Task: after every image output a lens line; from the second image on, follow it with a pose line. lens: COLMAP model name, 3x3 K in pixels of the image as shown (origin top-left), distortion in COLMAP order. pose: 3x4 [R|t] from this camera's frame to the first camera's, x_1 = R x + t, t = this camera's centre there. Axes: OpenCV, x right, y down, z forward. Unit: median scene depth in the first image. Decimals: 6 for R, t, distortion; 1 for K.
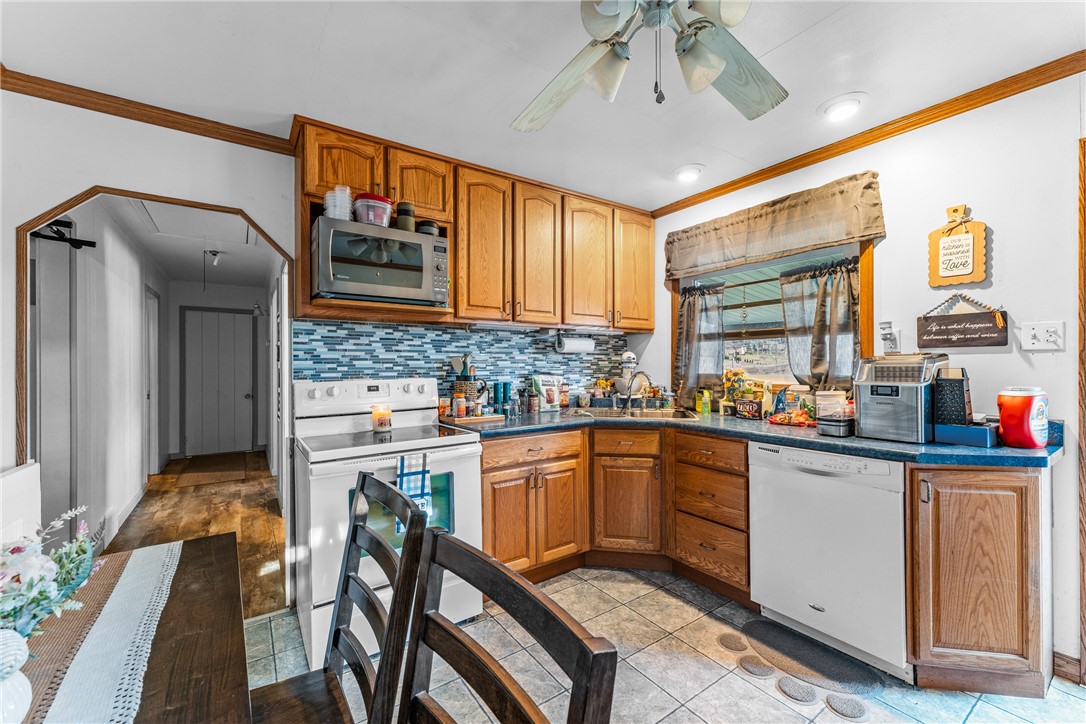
lens RADIAL K [[434.3, 0, 543.9], [0, 434.3, 364.4], [0, 0, 1]] dist [0.001861, -0.000018]
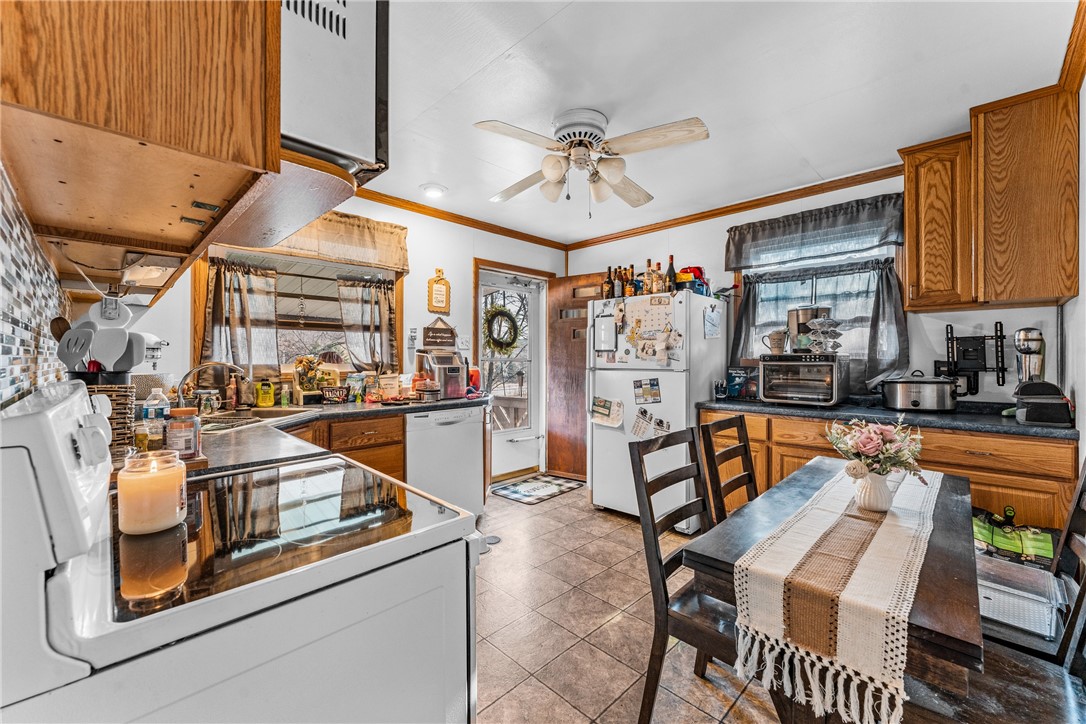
lens RADIAL K [[434.3, 0, 541.4], [0, 434.3, 358.8], [0, 0, 1]] dist [0.001861, -0.000018]
pose [[-0.175367, 0.005544, 0.984488, -0.652765], [0.001207, 0.999985, -0.005416, 0.017194], [-0.984502, 0.000239, -0.175371, 0.635313]]
